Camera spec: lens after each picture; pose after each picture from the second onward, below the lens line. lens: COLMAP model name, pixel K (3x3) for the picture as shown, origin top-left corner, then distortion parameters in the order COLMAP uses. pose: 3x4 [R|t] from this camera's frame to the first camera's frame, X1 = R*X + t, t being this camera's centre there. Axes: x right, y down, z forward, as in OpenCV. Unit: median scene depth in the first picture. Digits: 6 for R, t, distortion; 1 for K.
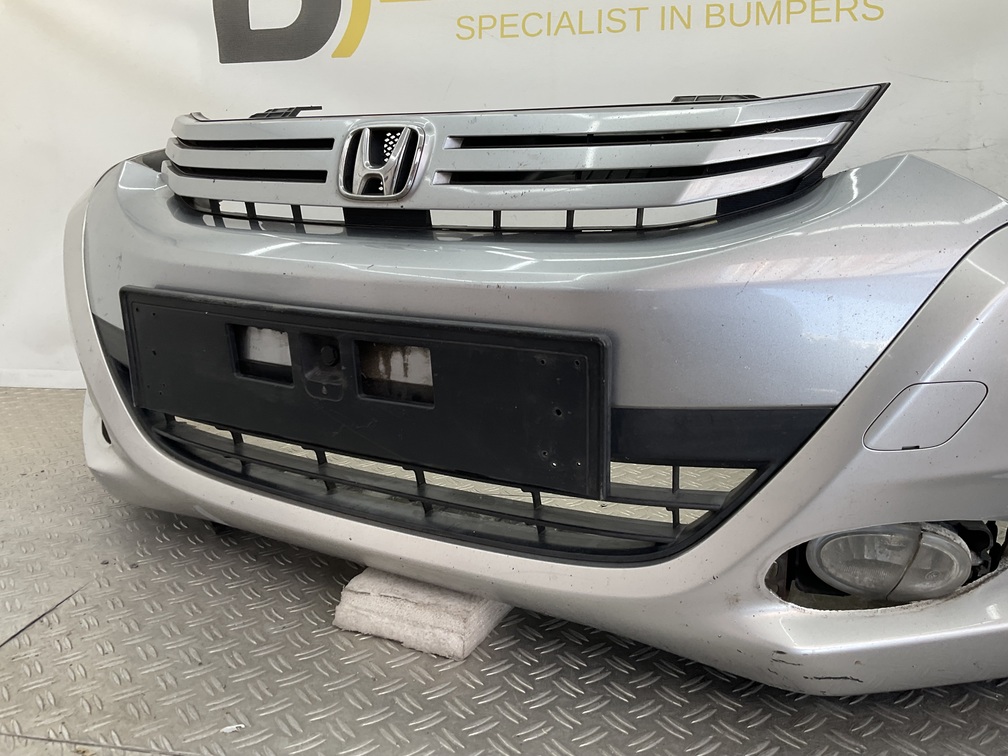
lens RADIAL K [[839.8, 0, 504.0], [0, 839.8, 386.9], [0, 0, 1]] dist [0.067914, -0.144109]
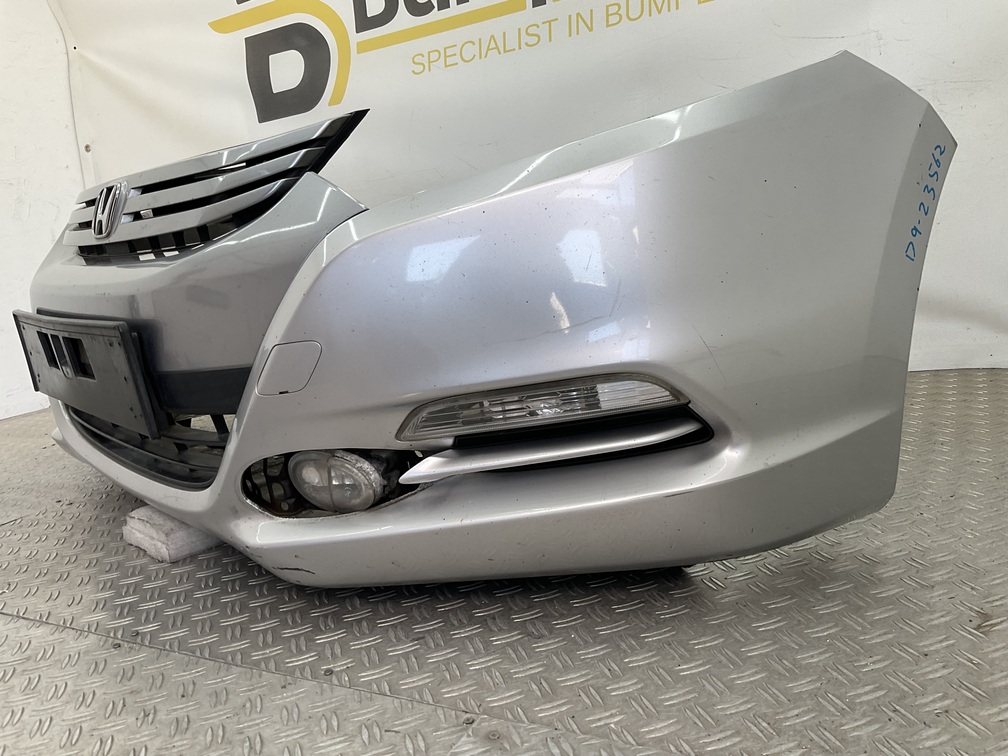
lens RADIAL K [[839.8, 0, 506.0], [0, 839.8, 381.5], [0, 0, 1]] dist [0.067914, -0.144109]
pose [[0.936337, -0.042769, -0.348488, 0.893998], [0.040863, 0.999082, -0.012821, 0.061287], [0.348717, -0.002236, 0.937225, -0.094434]]
